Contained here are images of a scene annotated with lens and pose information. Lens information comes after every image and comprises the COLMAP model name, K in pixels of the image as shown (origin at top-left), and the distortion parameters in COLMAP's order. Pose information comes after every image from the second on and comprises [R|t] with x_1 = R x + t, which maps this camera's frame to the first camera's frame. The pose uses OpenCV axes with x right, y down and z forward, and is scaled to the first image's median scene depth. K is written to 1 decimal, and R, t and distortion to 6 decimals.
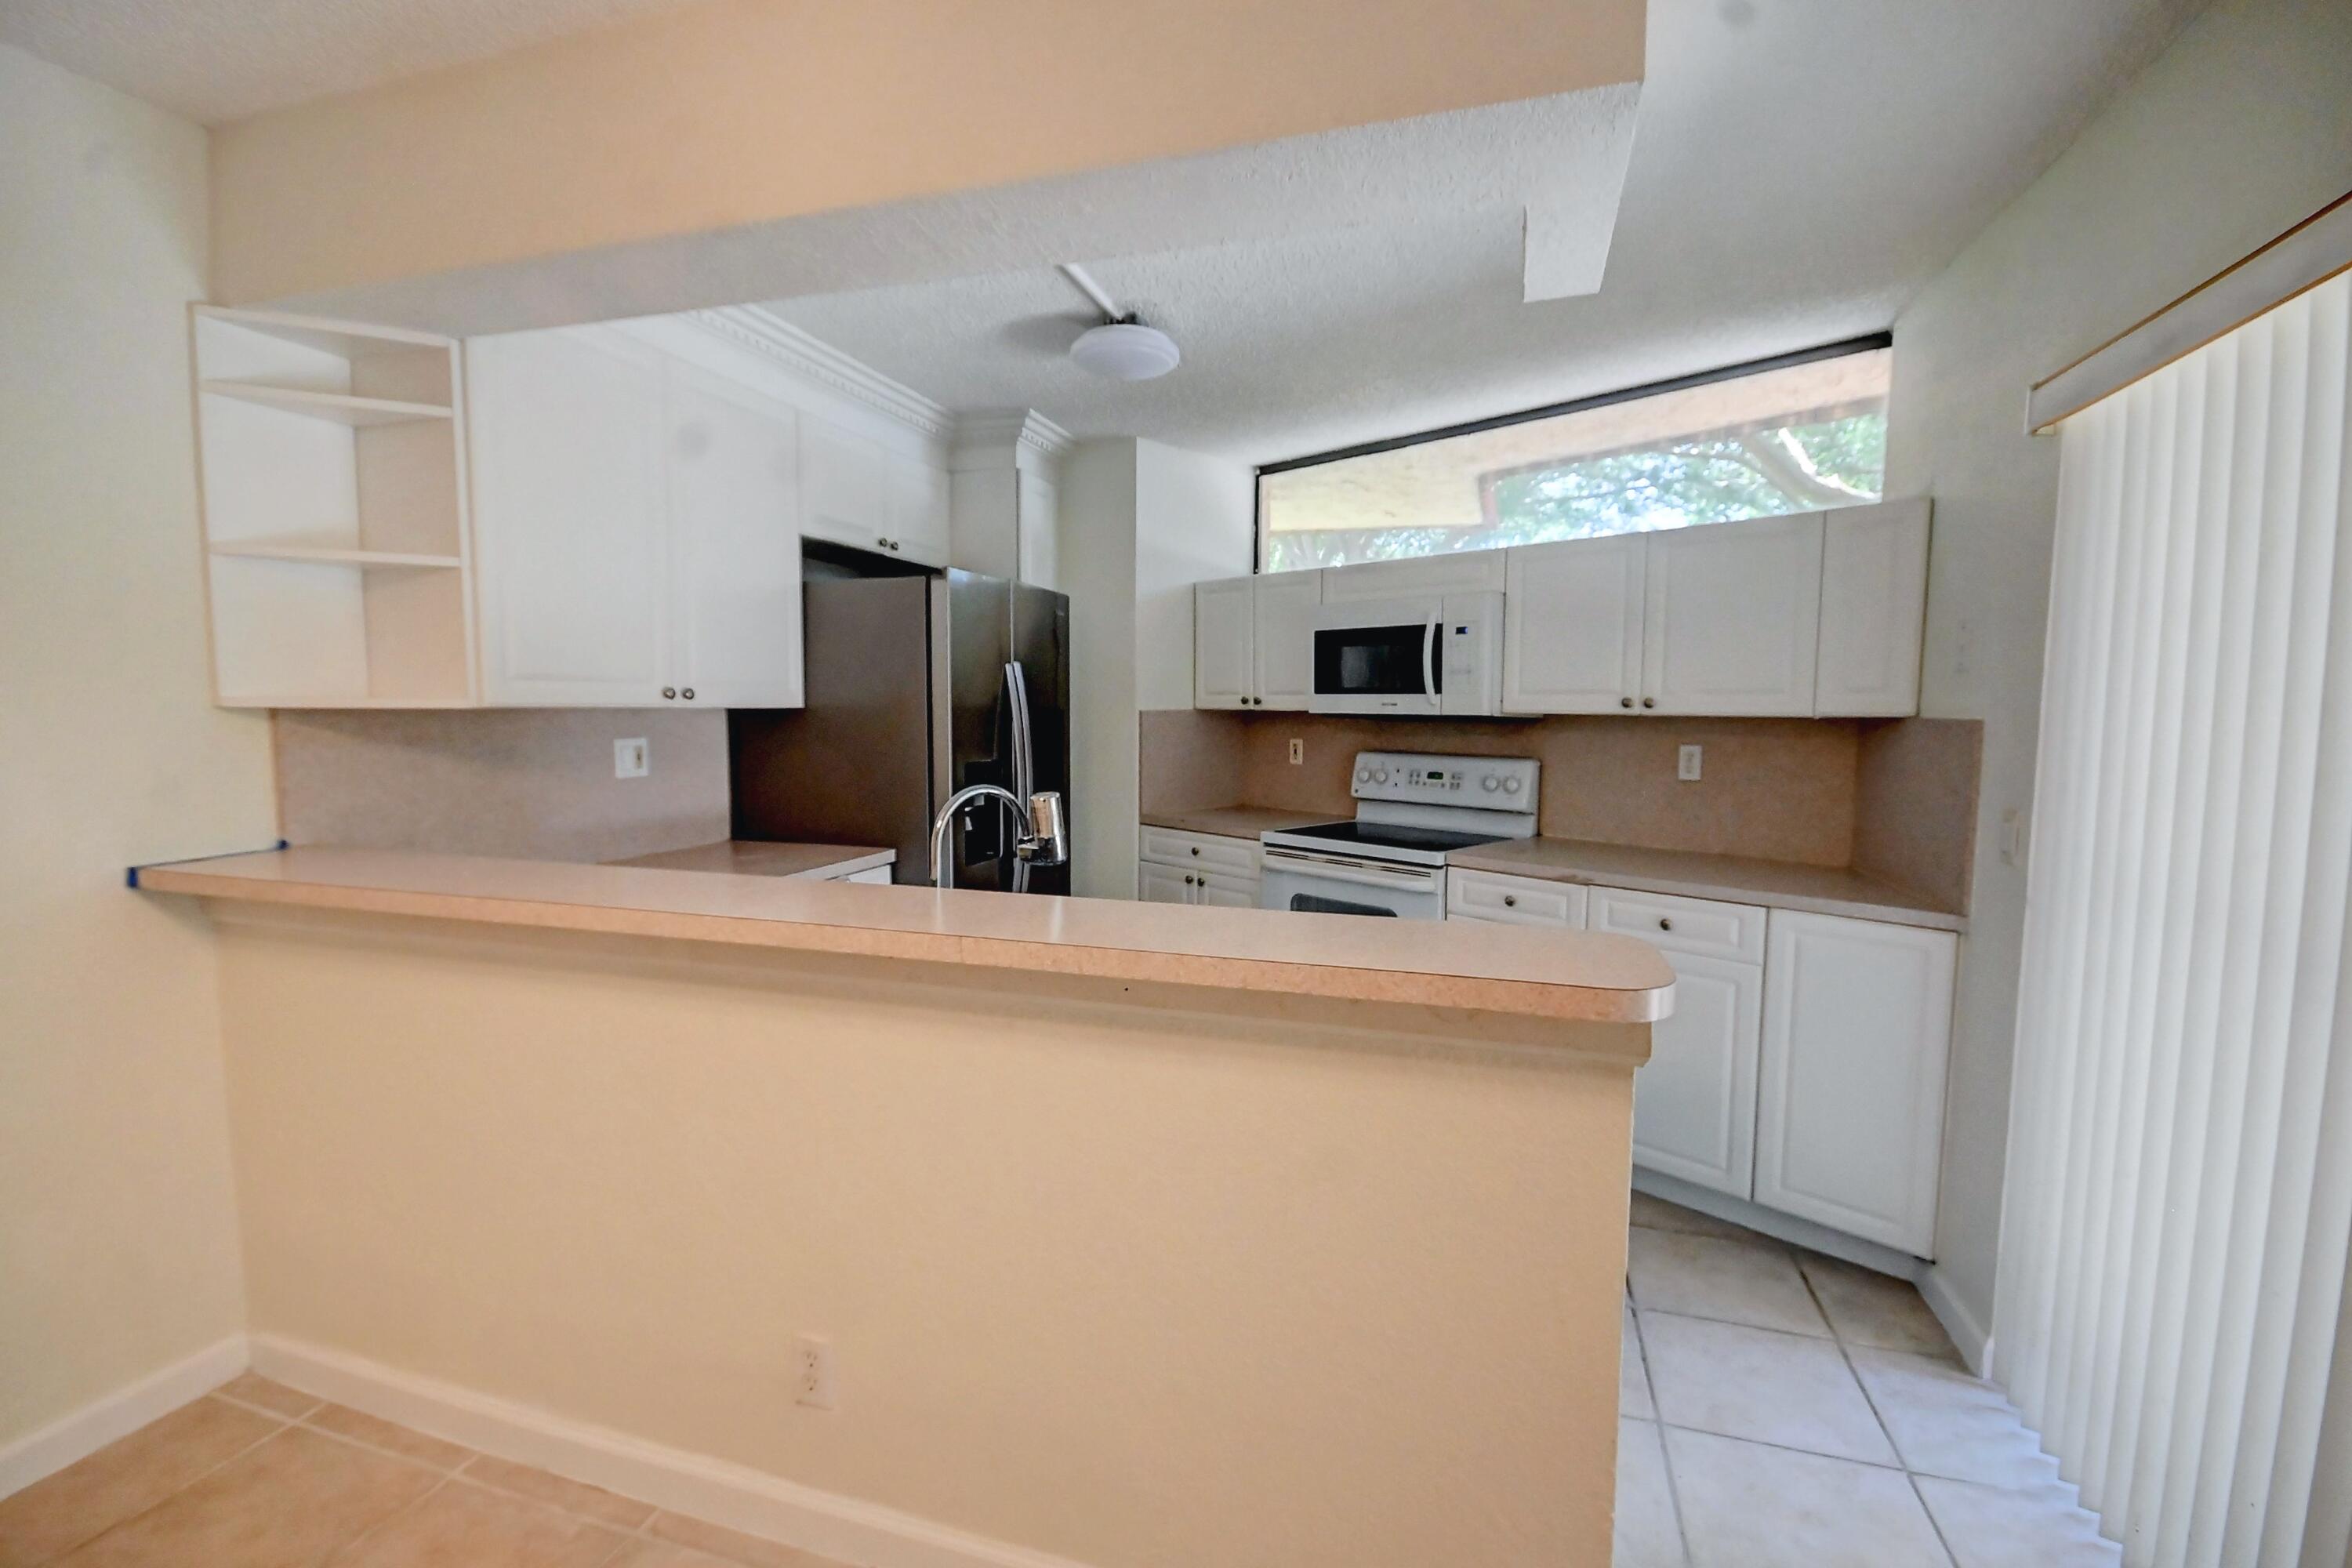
lens RADIAL K [[1027.4, 0, 1176.0], [0, 1027.4, 784.0], [0, 0, 1]] dist [0.001039, -0.016501]
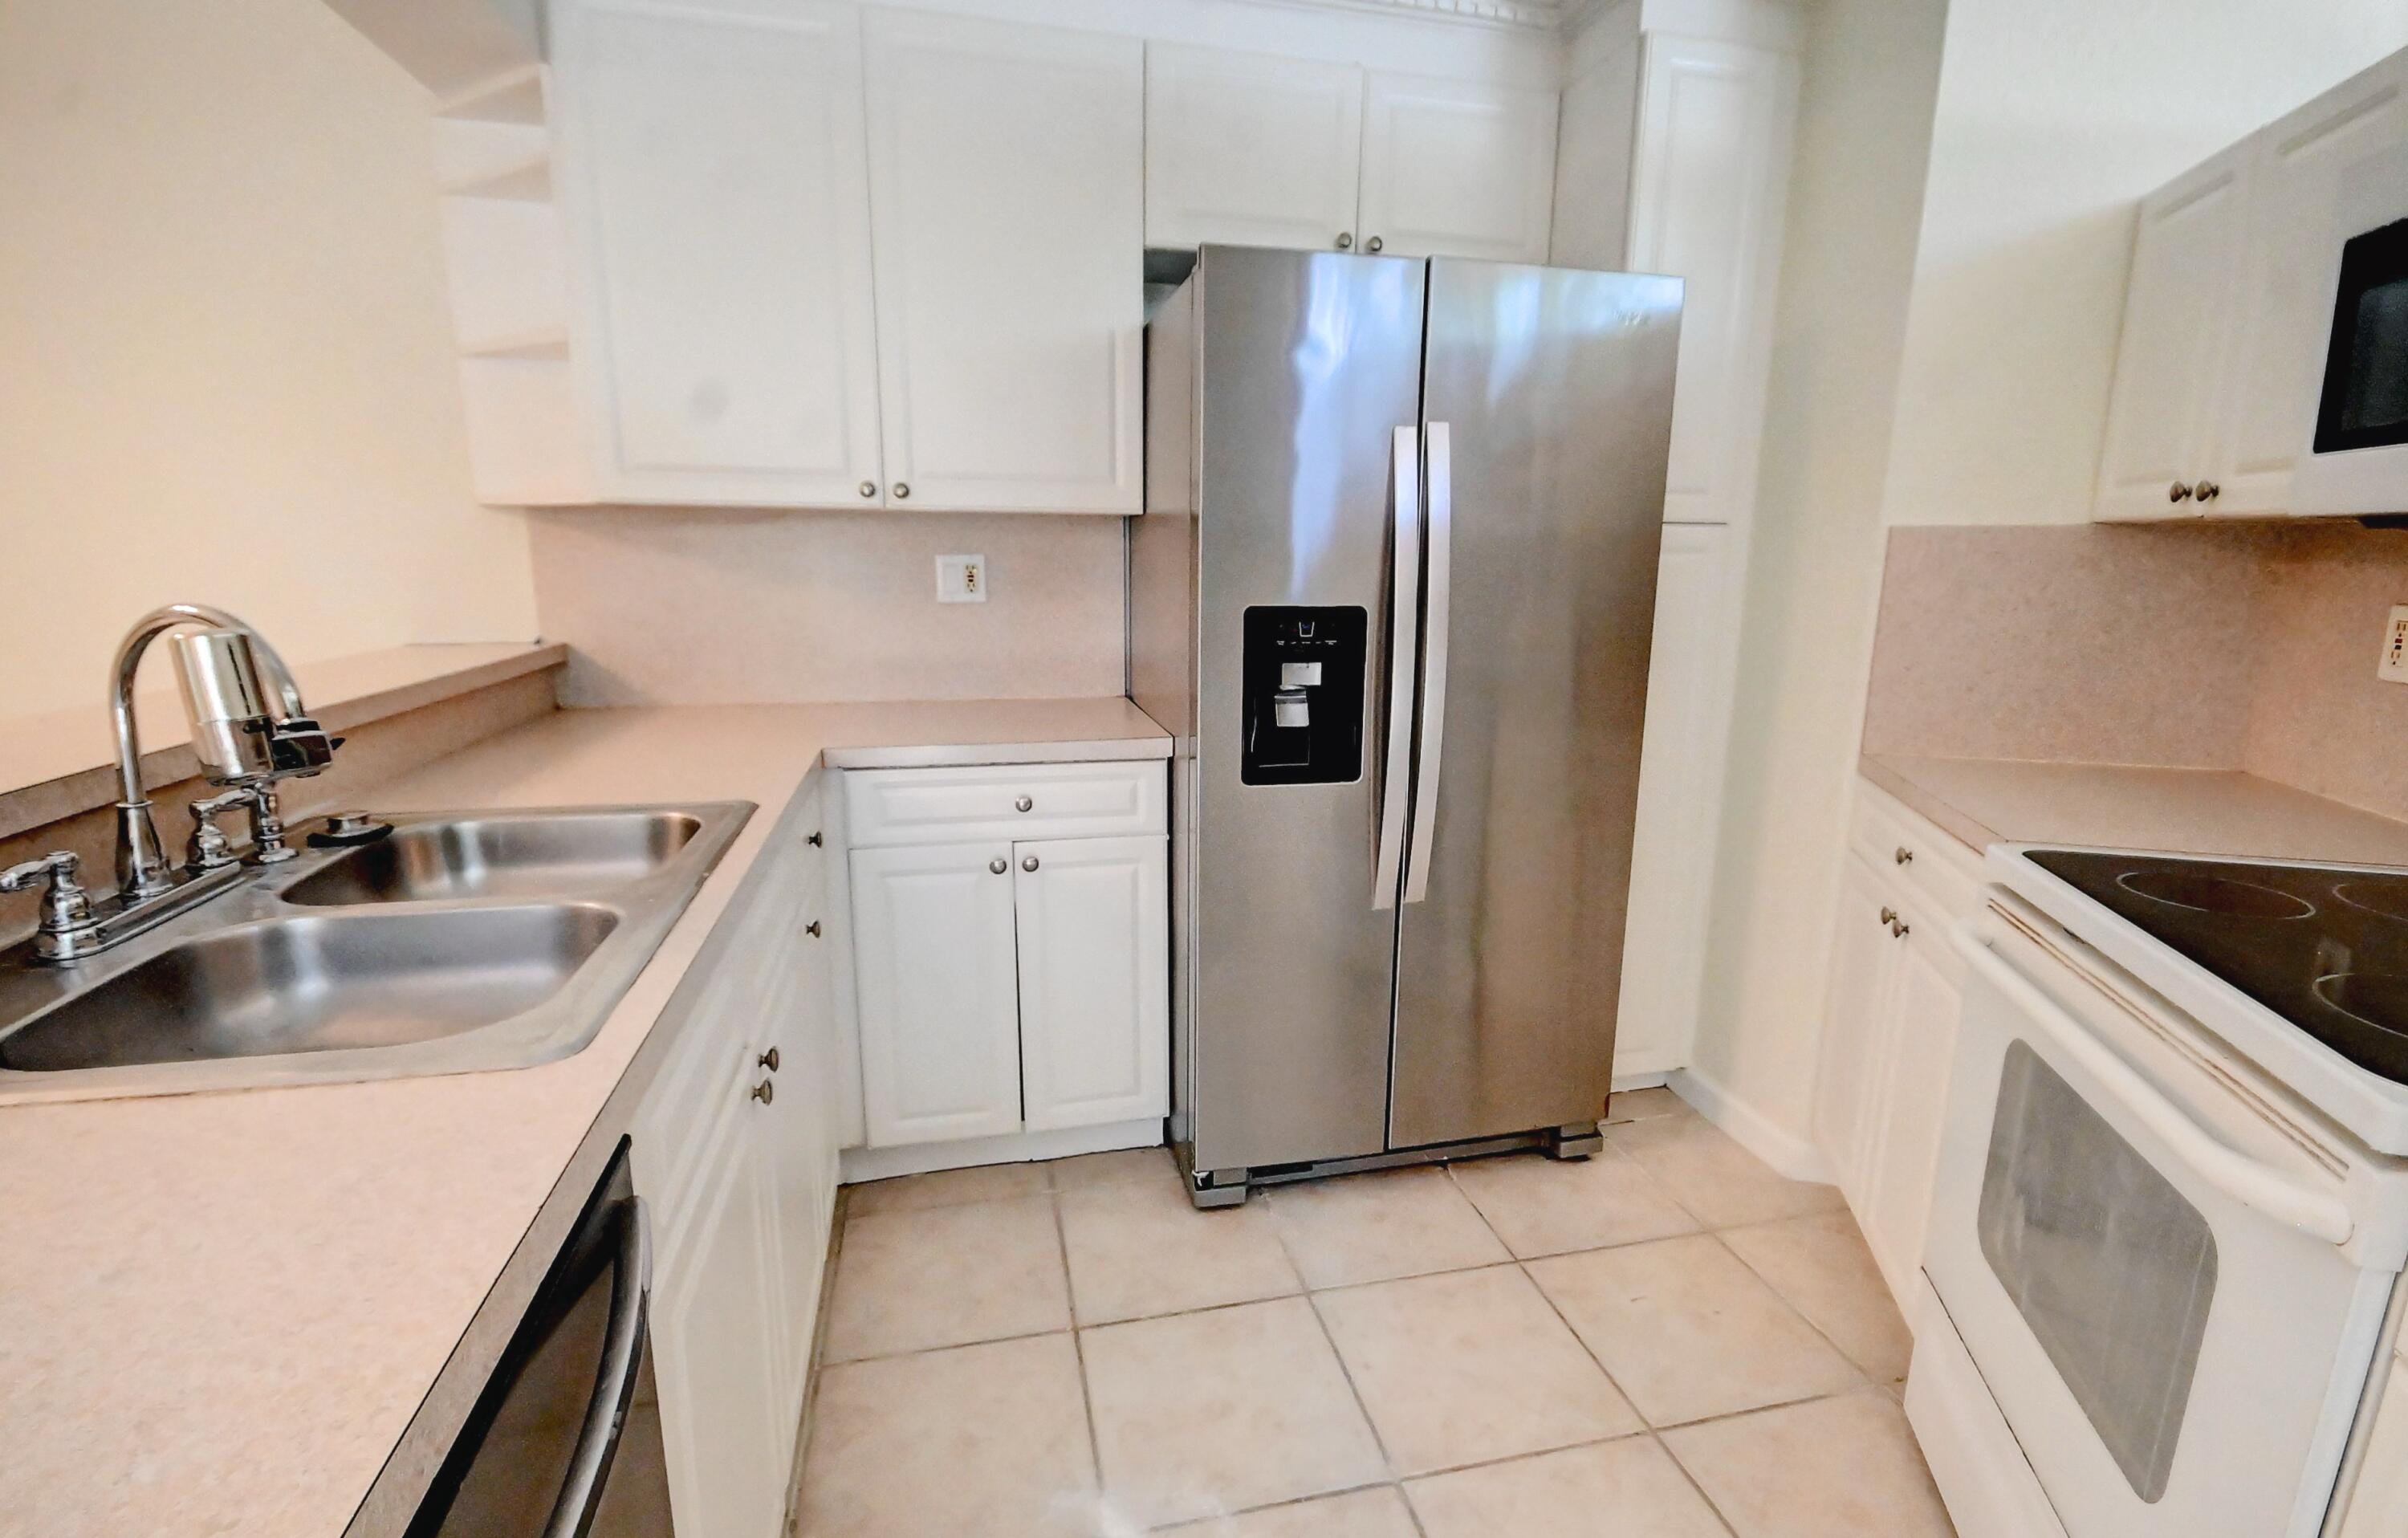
lens RADIAL K [[1103.2, 0, 1204.0], [0, 1103.2, 769.0], [0, 0, 1]] dist [-0.000243, -0.000062]
pose [[0.527954, 0.170350, -0.832013, 0.277334], [-0.074569, 0.985191, 0.154395, -0.022069], [0.845993, -0.019471, 0.532839, 0.587319]]
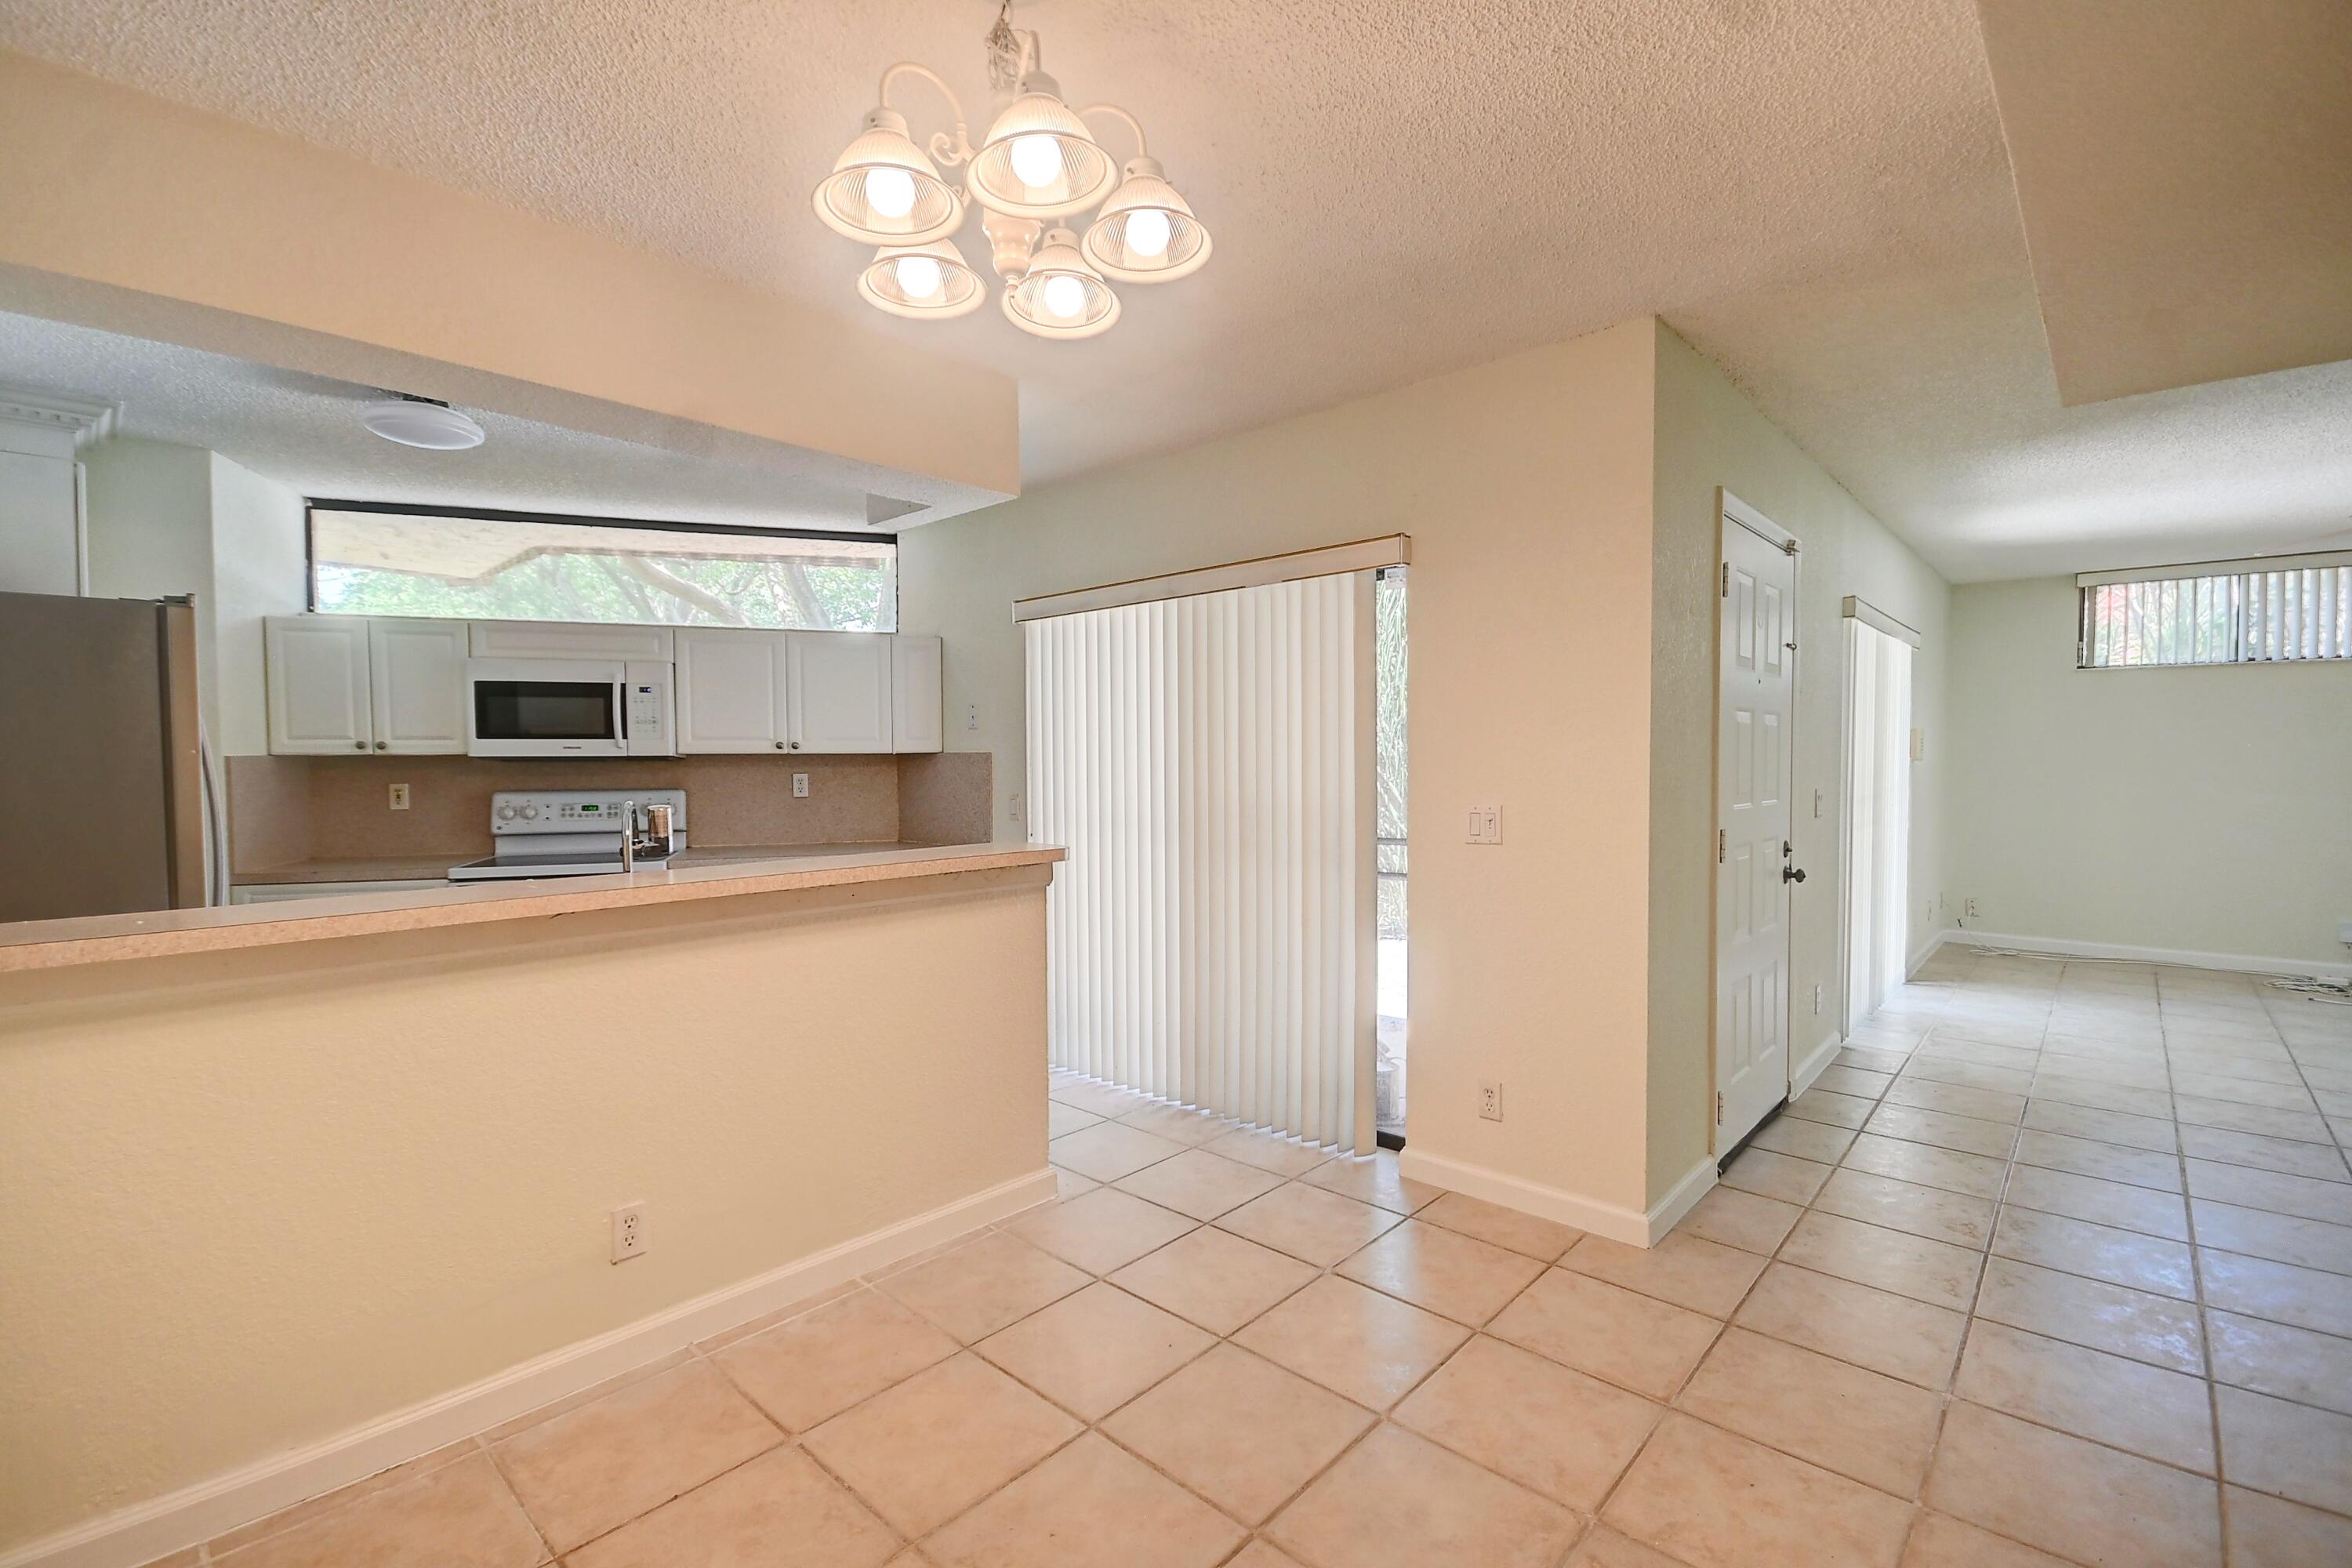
lens RADIAL K [[1027.4, 0, 1176.0], [0, 1027.4, 784.0], [0, 0, 1]] dist [0.001039, -0.016501]
pose [[0.413389, -0.031404, 0.910013, -0.599718], [0.077558, 0.996987, -0.000827, 0.019699], [-0.907245, 0.070921, 0.414579, -0.120954]]
